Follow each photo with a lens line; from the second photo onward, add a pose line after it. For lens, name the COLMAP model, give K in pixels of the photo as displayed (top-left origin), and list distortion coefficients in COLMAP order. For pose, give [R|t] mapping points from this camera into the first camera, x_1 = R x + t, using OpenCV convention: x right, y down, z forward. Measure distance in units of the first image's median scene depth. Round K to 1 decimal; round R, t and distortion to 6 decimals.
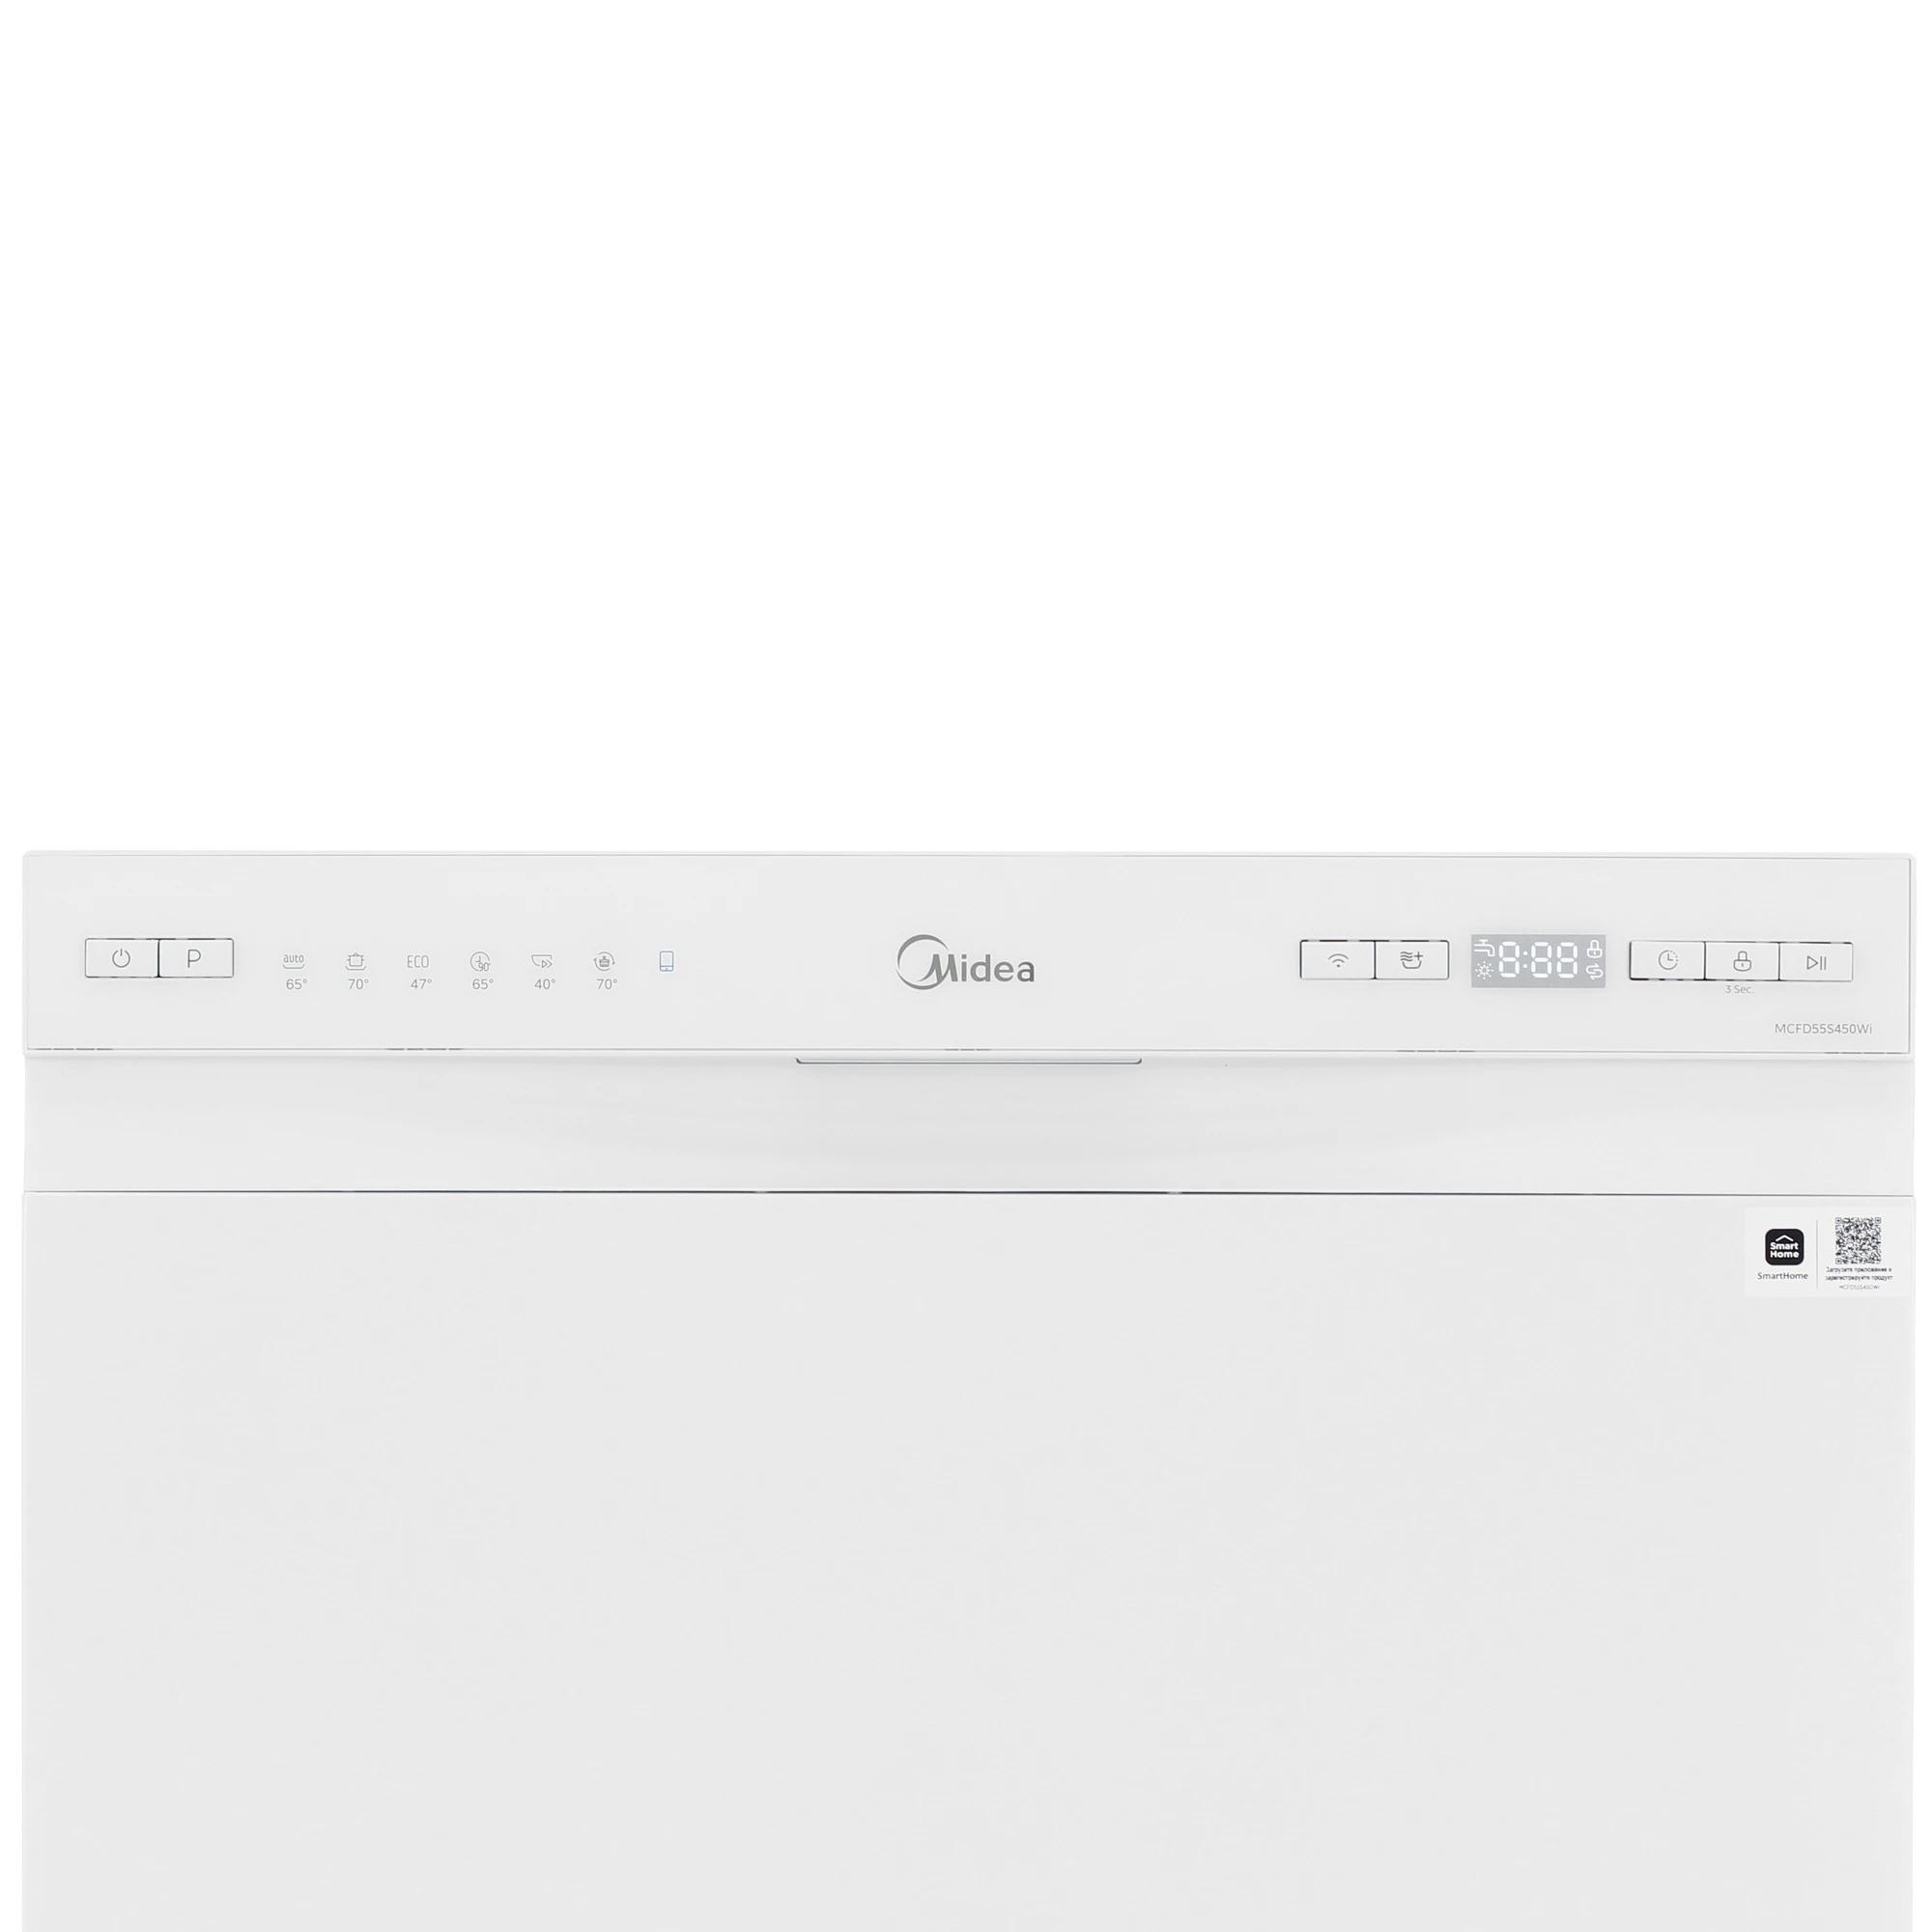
lens RADIAL K [[9099.9, 0, 964.3], [0, 9099.9, 965.9], [0, 0, 1]] dist [0.001820, 0.000000]
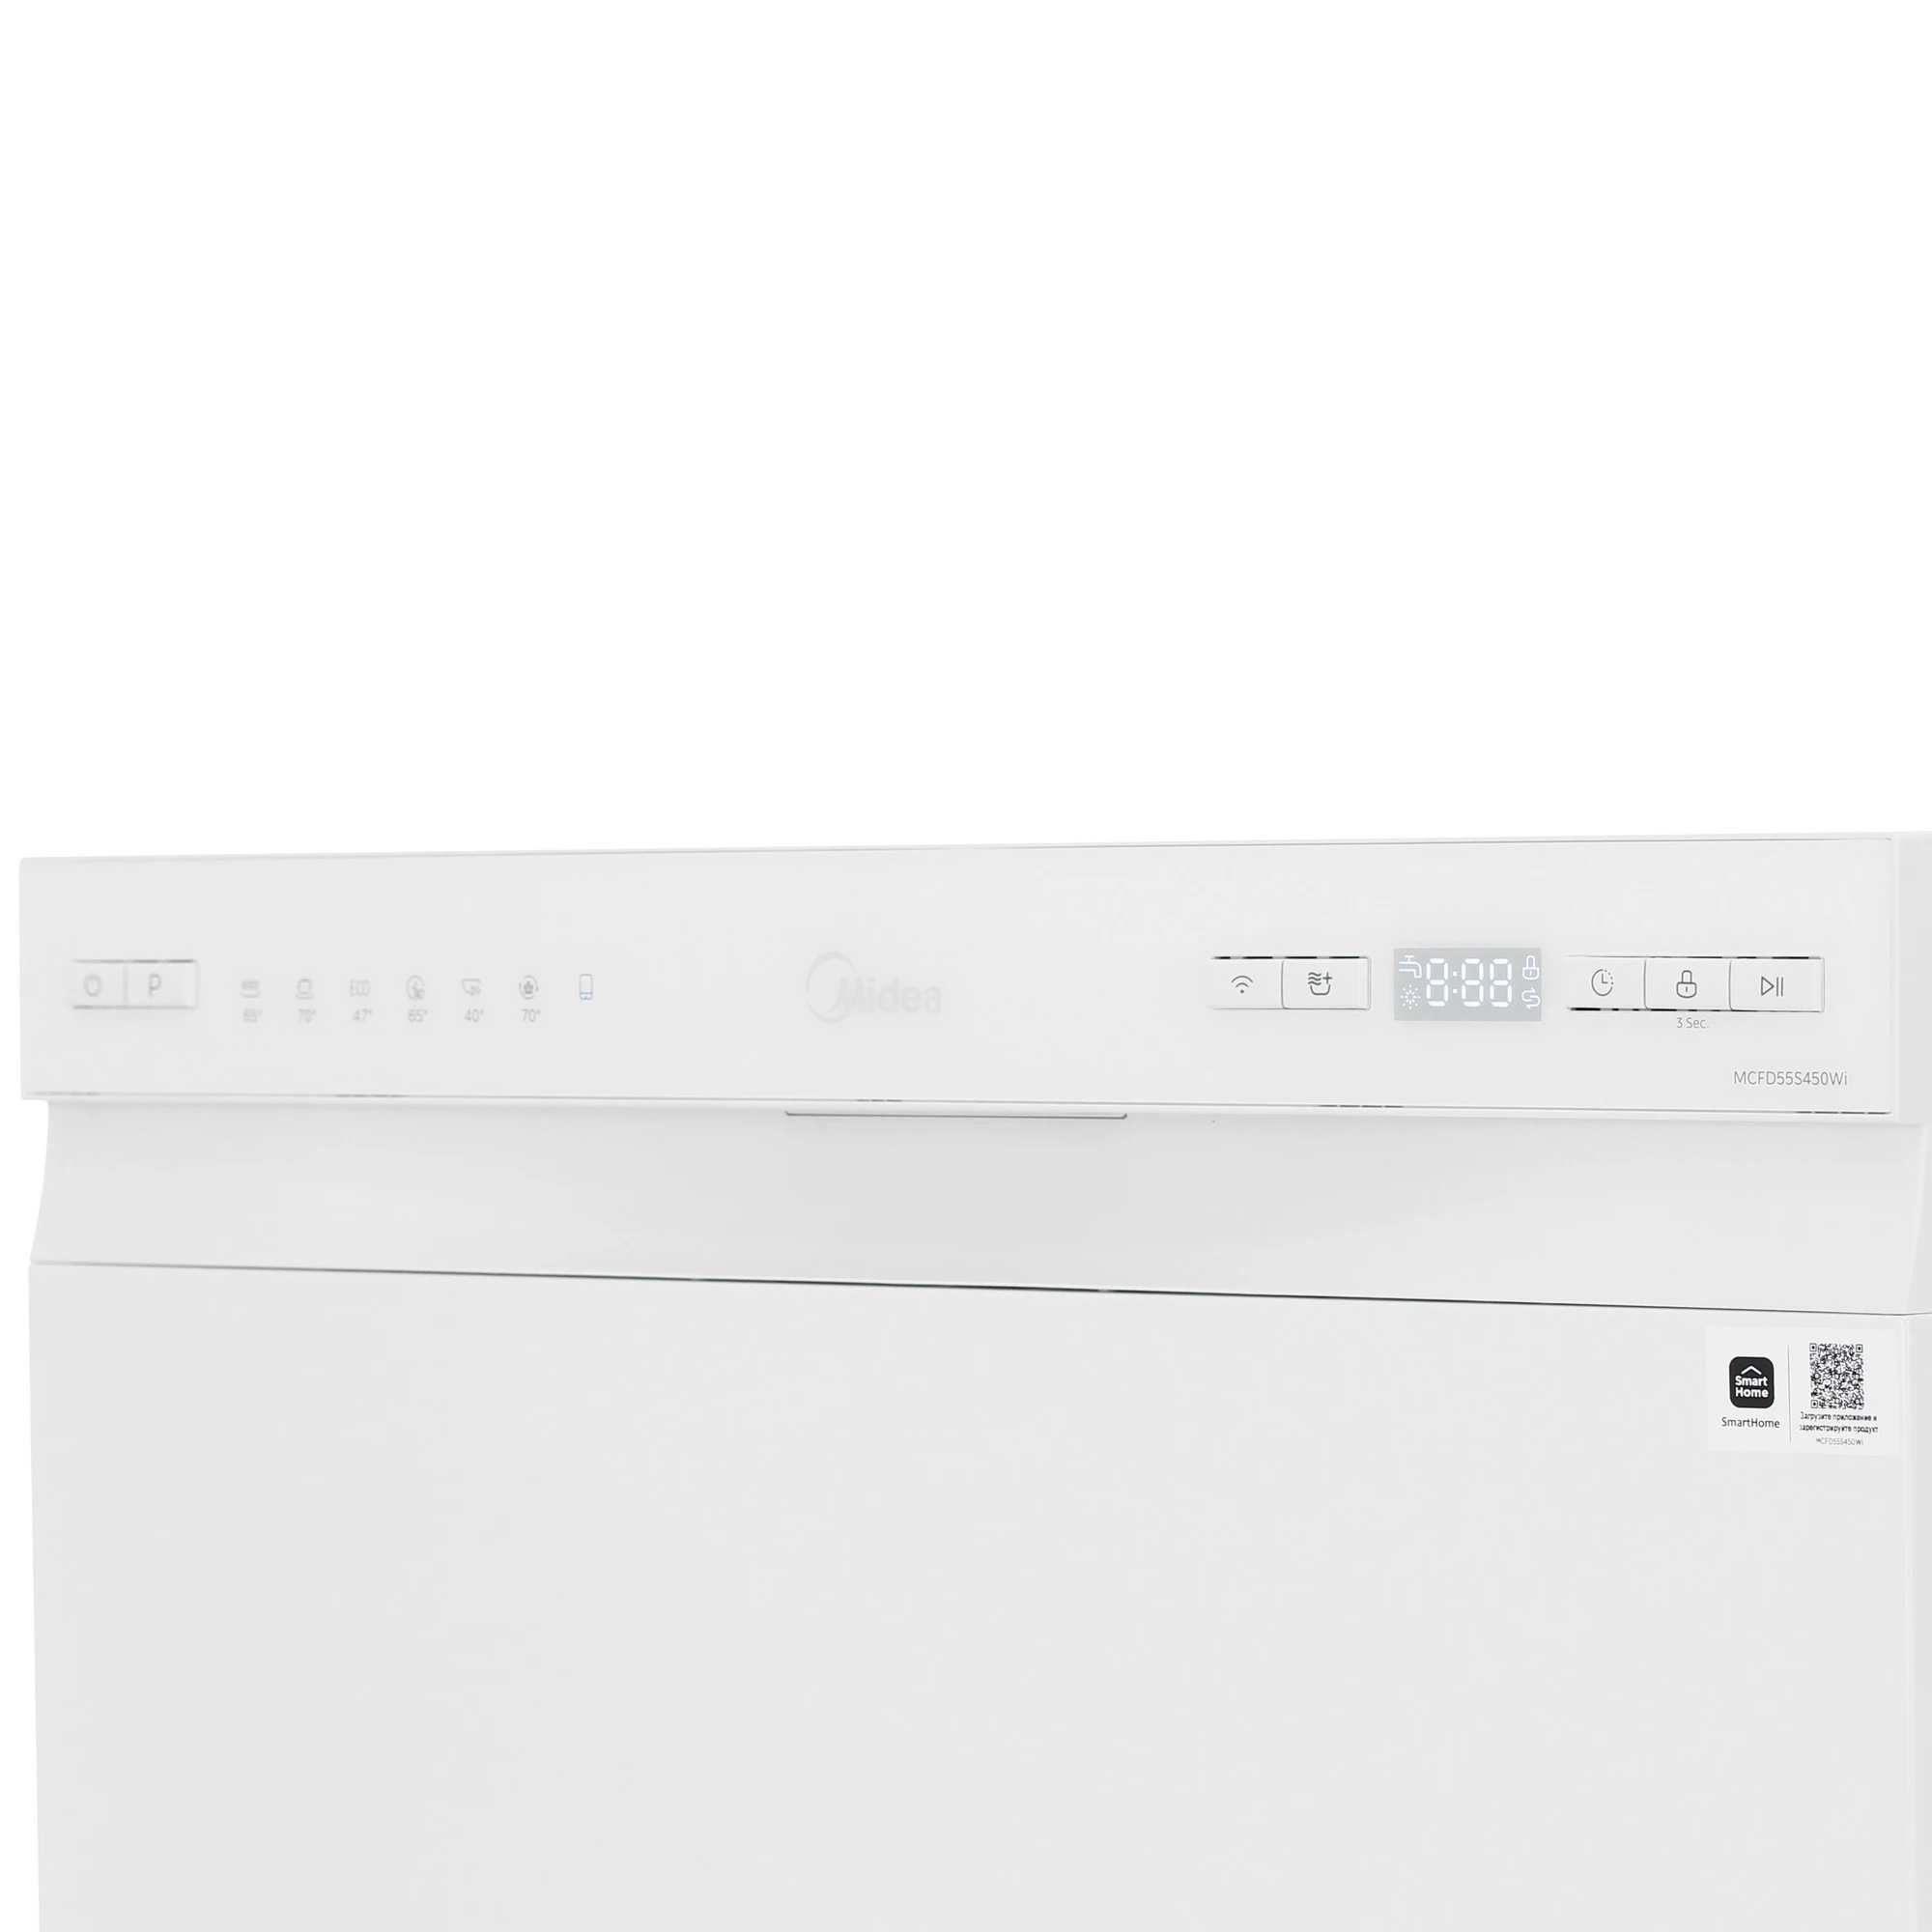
lens RADIAL K [[9099.9, 0, 966.0], [0, 9099.9, 966.7], [0, 0, 1]] dist [0.001820, 0.000000]
pose [[0.786161, -0.003323, -0.618013, 0.484596], [0.000811, 0.999990, -0.004345, 0.001201], [0.618021, 0.002915, 0.786156, 0.398060]]
